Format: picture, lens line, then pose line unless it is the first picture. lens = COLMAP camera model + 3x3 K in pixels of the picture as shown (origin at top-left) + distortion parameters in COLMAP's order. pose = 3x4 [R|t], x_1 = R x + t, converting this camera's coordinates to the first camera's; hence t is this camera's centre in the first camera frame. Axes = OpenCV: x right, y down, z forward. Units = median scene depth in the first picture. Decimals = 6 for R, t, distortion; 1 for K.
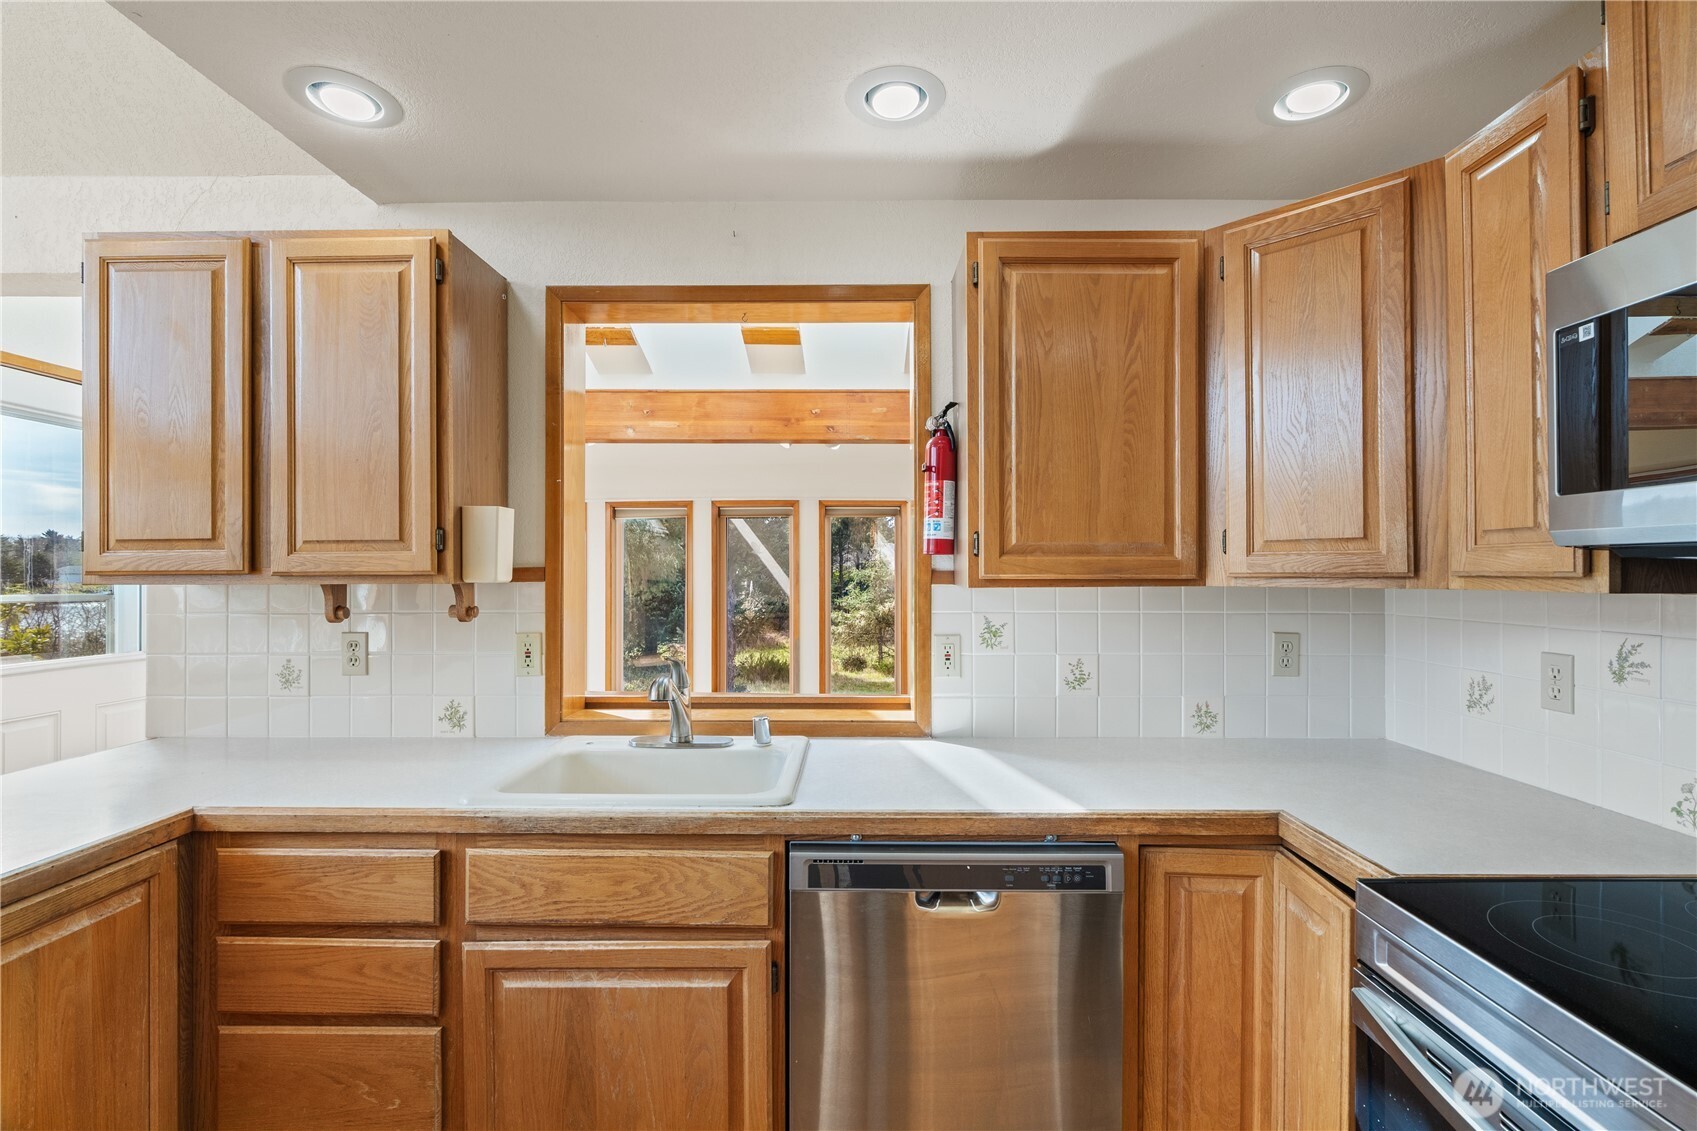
lens RADIAL K [[774.9, 0, 848.5], [0, 774.9, 565.5], [0, 0, 1]] dist [-0.001954, -0.000293]
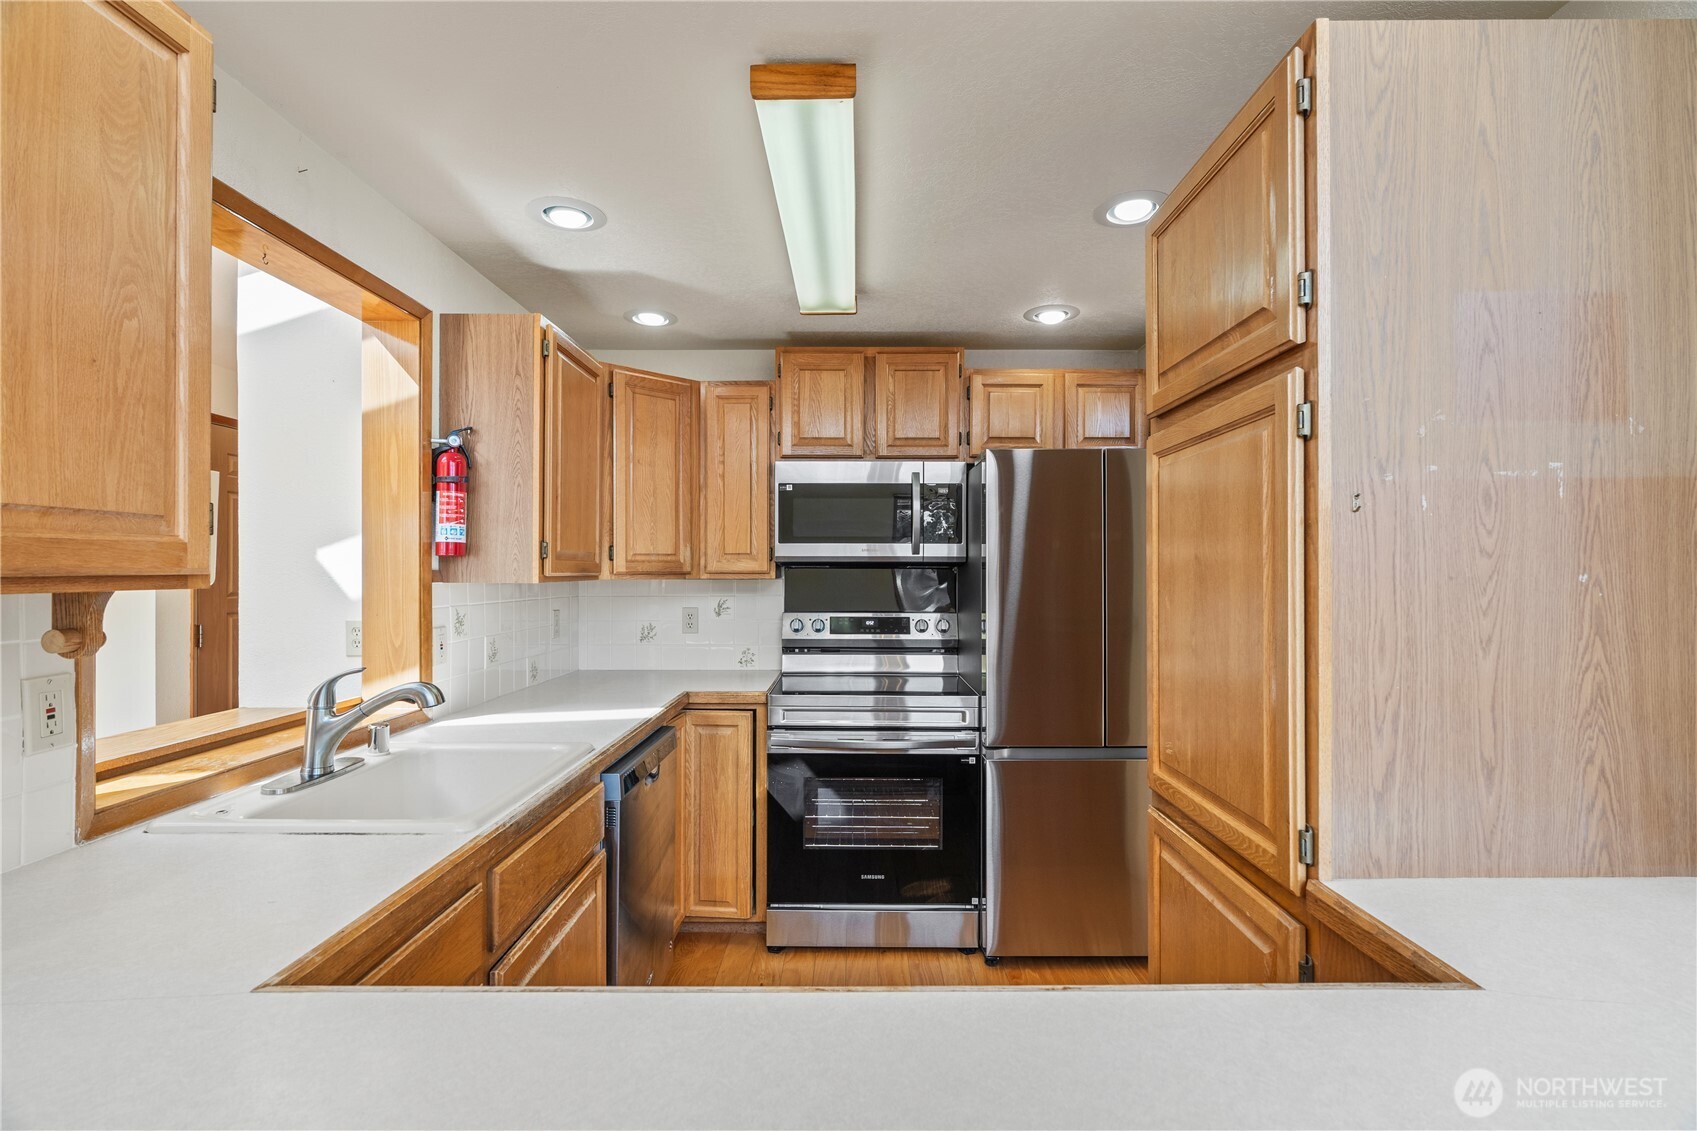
lens RADIAL K [[774.9, 0, 848.5], [0, 774.9, 565.5], [0, 0, 1]] dist [-0.001954, -0.000293]
pose [[-0.001106, 0.008112, 0.999966, -1.170510], [-0.006075, 0.999949, -0.008118, 0.006272], [-0.999981, -0.006084, -0.001057, 0.476919]]
